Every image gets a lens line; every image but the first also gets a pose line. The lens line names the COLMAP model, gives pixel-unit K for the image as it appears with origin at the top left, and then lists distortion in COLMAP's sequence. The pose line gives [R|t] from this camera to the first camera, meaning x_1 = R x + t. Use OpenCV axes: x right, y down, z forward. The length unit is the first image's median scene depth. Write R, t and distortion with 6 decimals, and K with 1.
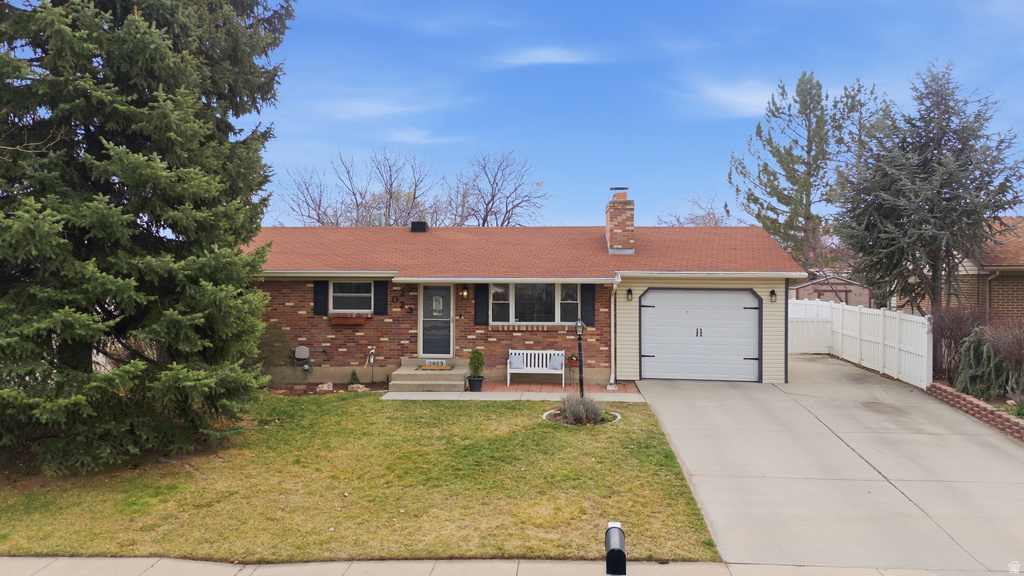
lens RADIAL K [[763.9, 0, 516.7], [0, 763.9, 286.0], [0, 0, 1]] dist [0.049066, -0.013437]
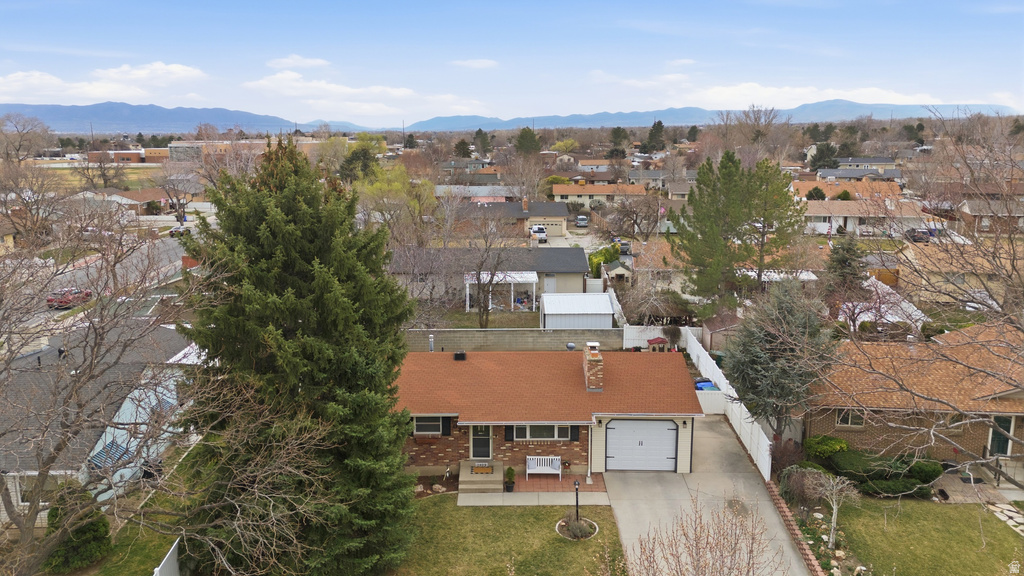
lens RADIAL K [[763.9, 0, 519.3], [0, 763.9, 288.7], [0, 0, 1]] dist [0.049066, -0.013437]
pose [[0.997278, -0.015357, 0.072113, -0.138491], [0.001942, 0.983199, 0.182526, -0.569430], [-0.073704, -0.181889, 0.980553, -0.544002]]
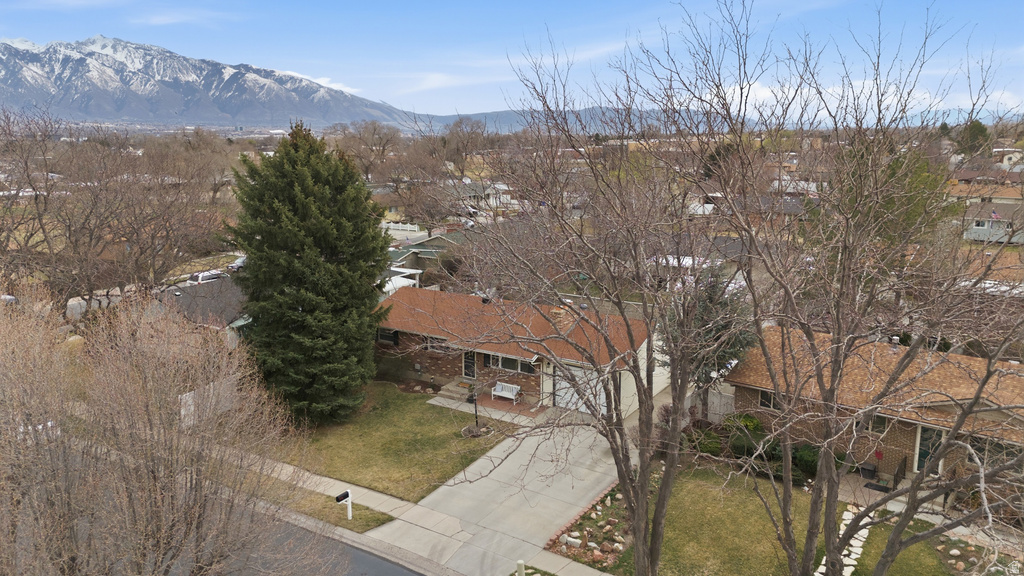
lens RADIAL K [[763.9, 0, 510.6], [0, 763.9, 288.2], [0, 0, 1]] dist [0.049066, -0.013437]
pose [[0.872530, 0.094677, -0.479299, 0.973212], [-0.003645, 0.982278, 0.187397, -0.541615], [0.488547, -0.161762, 0.857412, -0.687973]]
